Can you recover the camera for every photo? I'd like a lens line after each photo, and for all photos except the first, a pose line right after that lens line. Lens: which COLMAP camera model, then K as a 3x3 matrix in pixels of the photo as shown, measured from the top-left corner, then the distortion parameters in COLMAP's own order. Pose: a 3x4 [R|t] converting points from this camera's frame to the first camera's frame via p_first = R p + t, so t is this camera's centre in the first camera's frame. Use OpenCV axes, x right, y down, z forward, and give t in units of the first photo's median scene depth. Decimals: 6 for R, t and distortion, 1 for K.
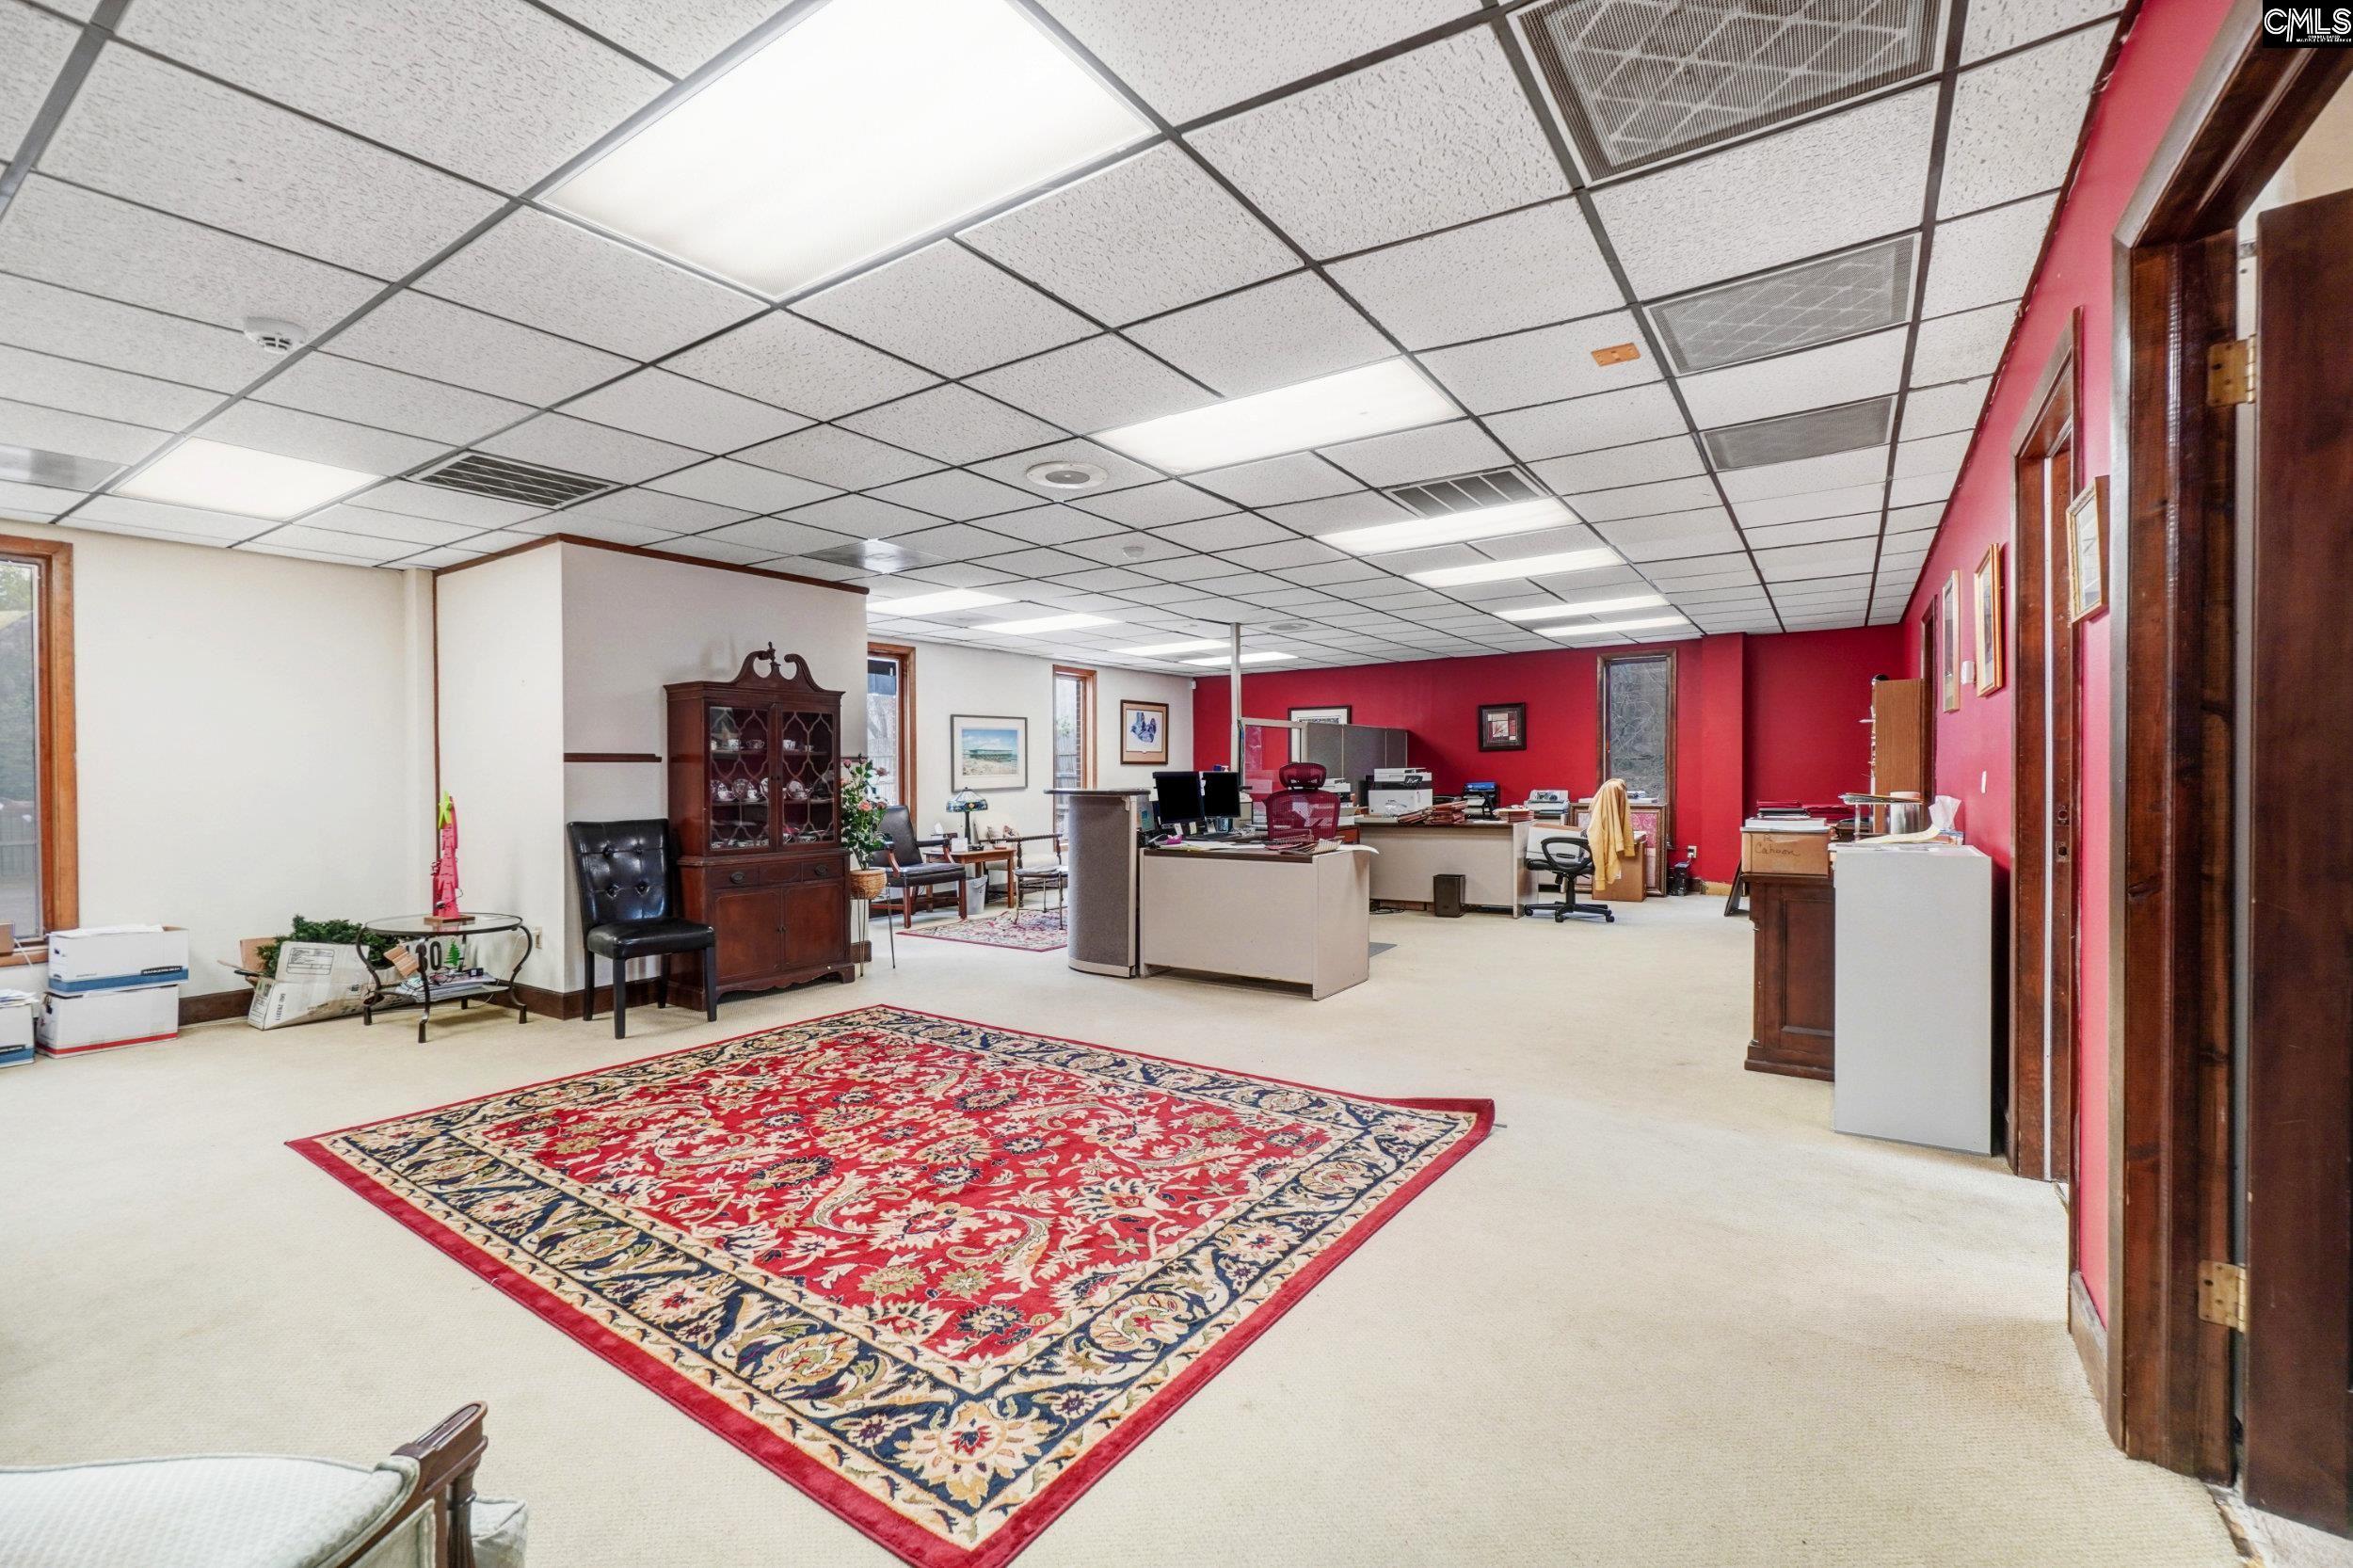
lens RADIAL K [[1005.7, 0, 1133.0], [0, 1005.7, 782.5], [0, 0, 1]] dist [0.016603, 0.000139]
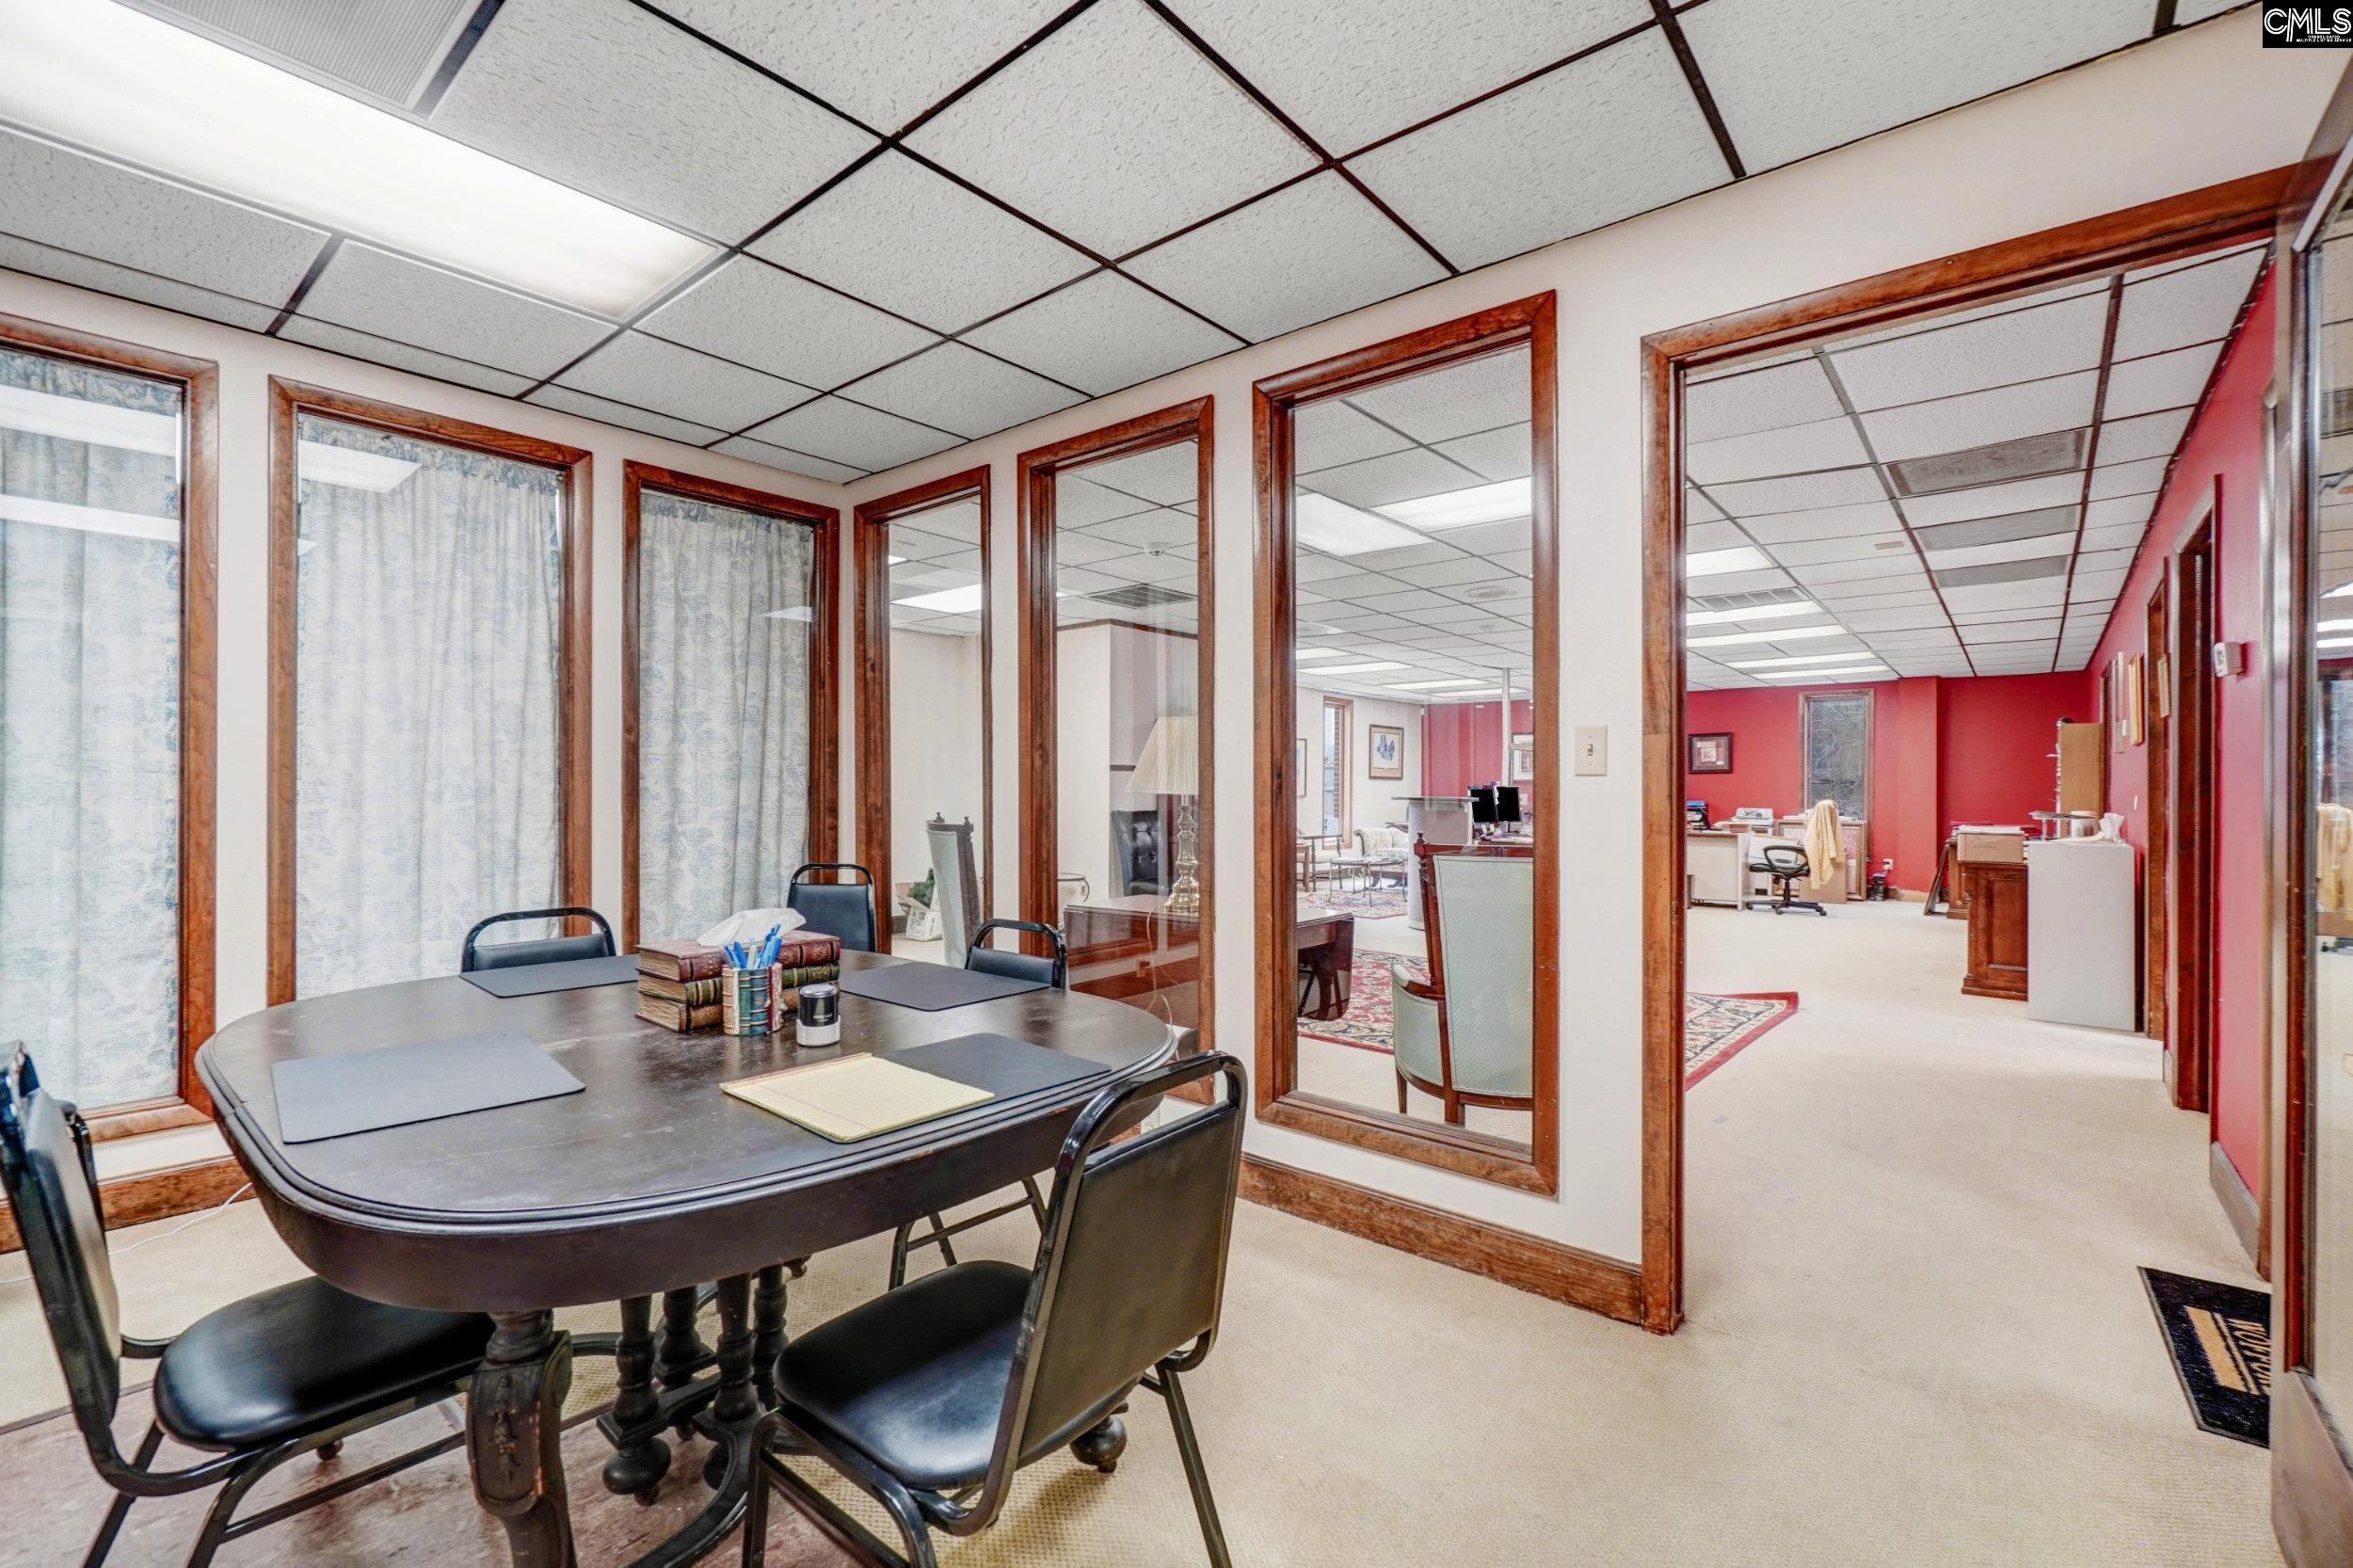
lens RADIAL K [[1026.5, 0, 1161.3], [0, 1026.5, 772.2], [0, 0, 1]] dist [0.032115, 0.000063]
pose [[0.996643, 0.018545, -0.079744, -0.558631], [-0.020402, 0.999538, -0.022535, 0.022126], [0.079289, 0.024086, 0.996561, -0.785349]]
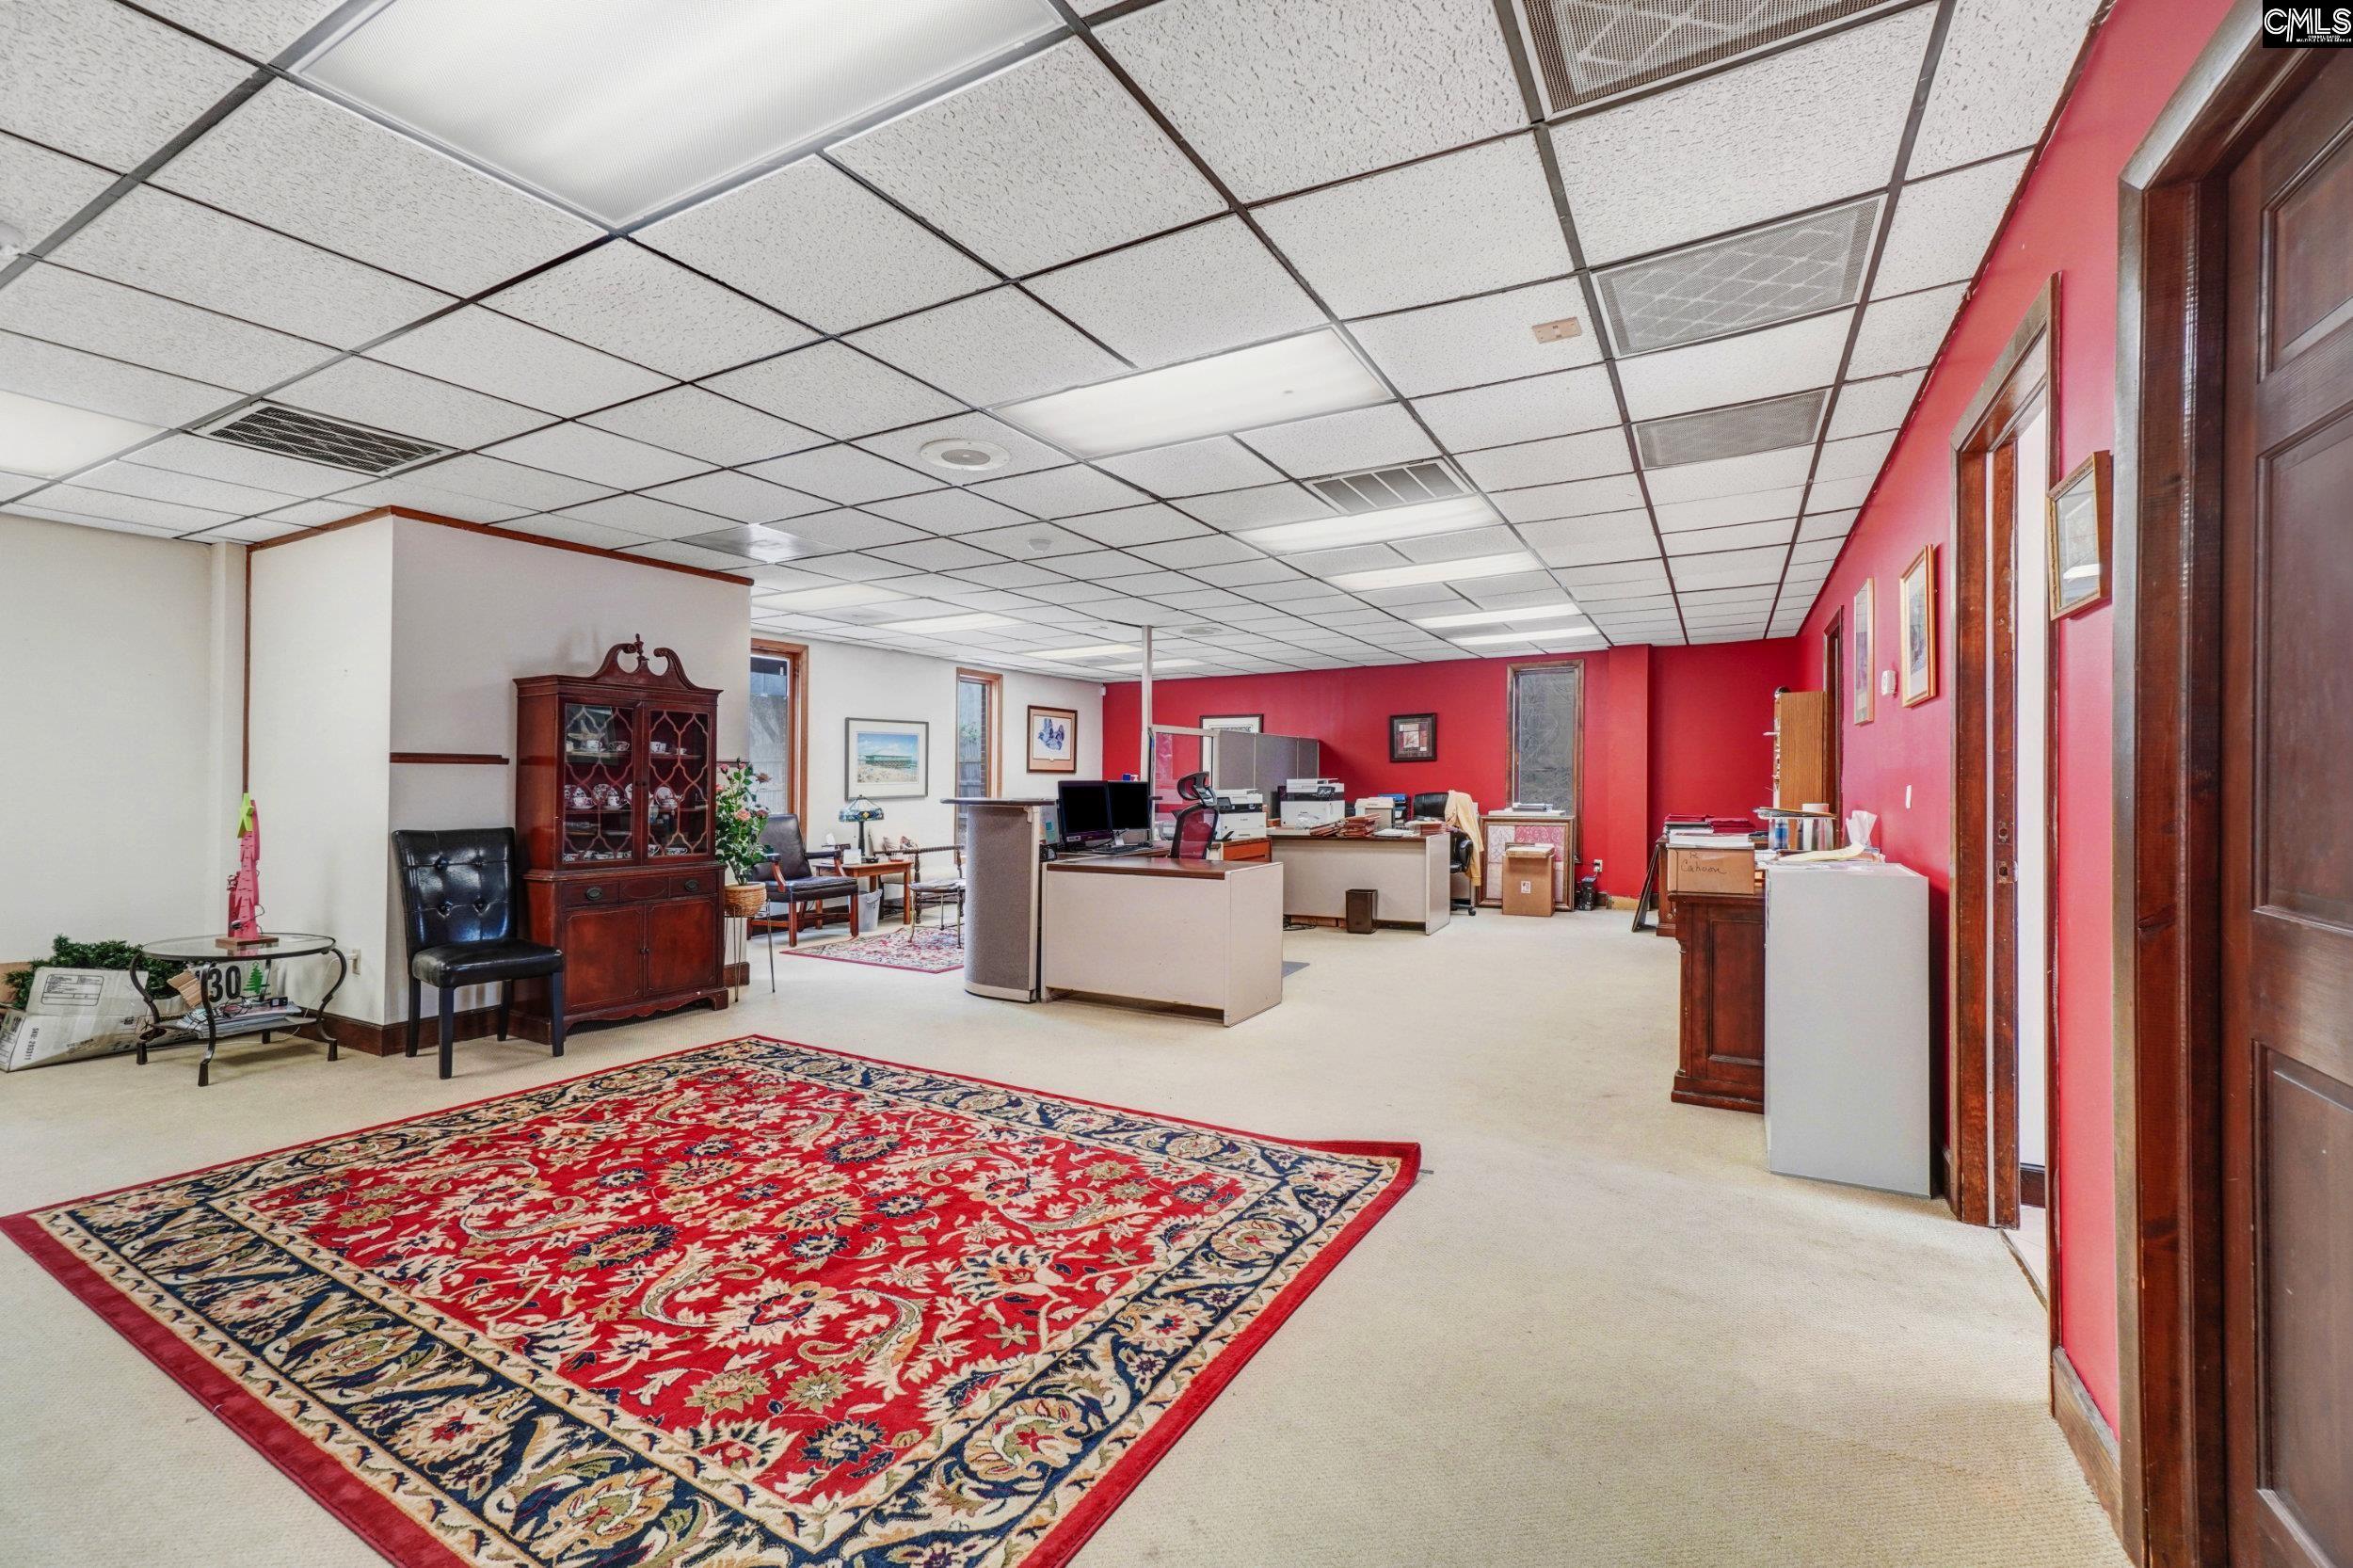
lens RADIAL K [[1013.3, 0, 1121.3], [0, 1013.3, 778.5], [0, 0, 1]] dist [0.018952, 0.000015]
pose [[0.996870, 0.012470, 0.078063, 0.009593], [-0.011447, 0.999843, -0.013539, -0.002979], [-0.078219, 0.012603, 0.996857, 0.096308]]
